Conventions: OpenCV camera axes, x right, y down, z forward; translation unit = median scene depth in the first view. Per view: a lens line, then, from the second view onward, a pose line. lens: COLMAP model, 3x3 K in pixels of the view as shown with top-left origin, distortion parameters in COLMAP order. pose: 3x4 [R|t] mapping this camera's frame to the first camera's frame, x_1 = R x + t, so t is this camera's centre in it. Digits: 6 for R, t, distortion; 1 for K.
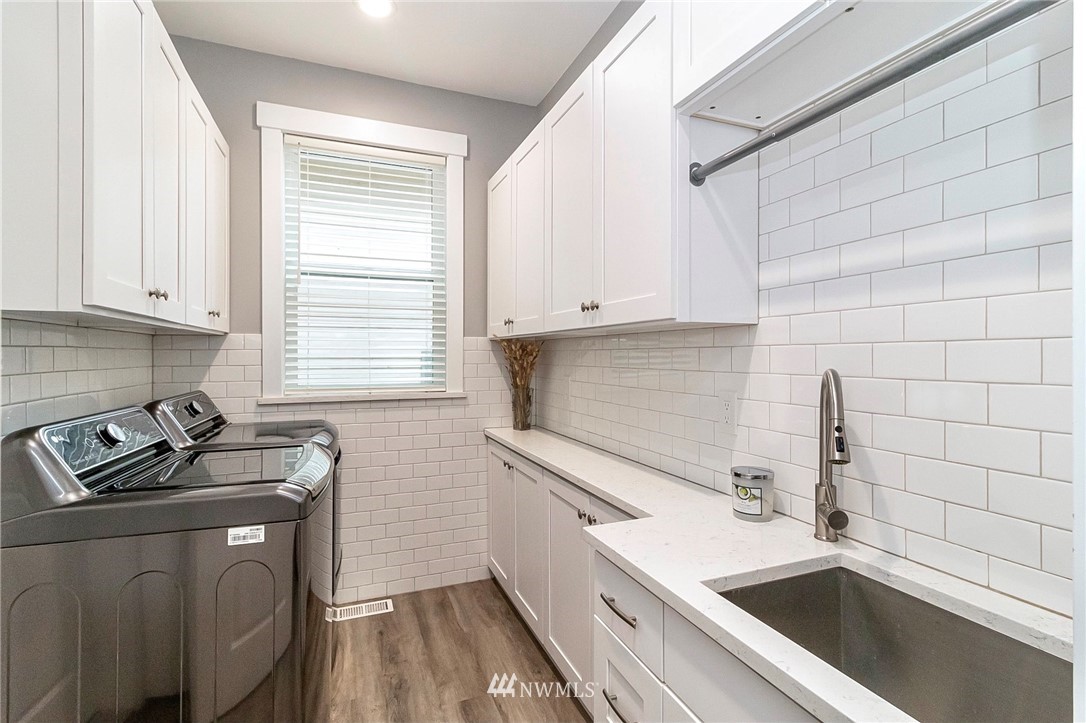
lens RADIAL K [[508.5, 0, 563.8], [0, 508.5, 356.8], [0, 0, 1]] dist [0.007956, -0.000758]
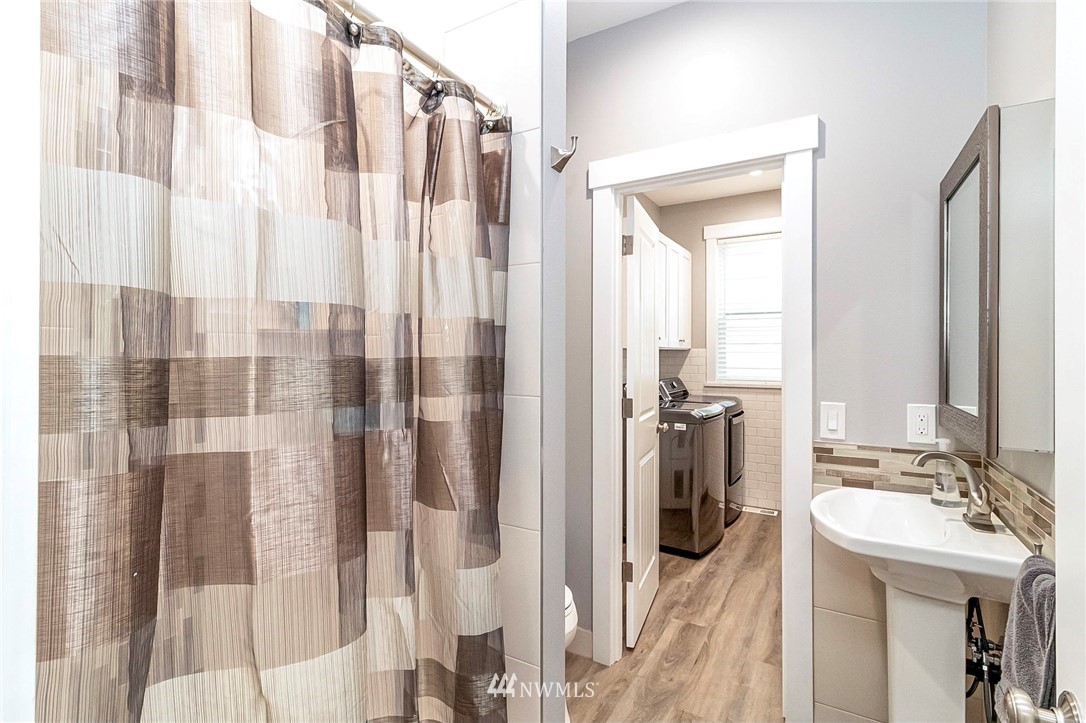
lens RADIAL K [[508.5, 0, 544.8], [0, 508.5, 362.8], [0, 0, 1]] dist [0.007956, -0.000758]
pose [[0.597366, 0.003459, -0.801961, 0.578444], [0.002231, 0.999980, 0.005975, -0.006833], [0.801966, -0.005359, 0.597346, -0.621002]]
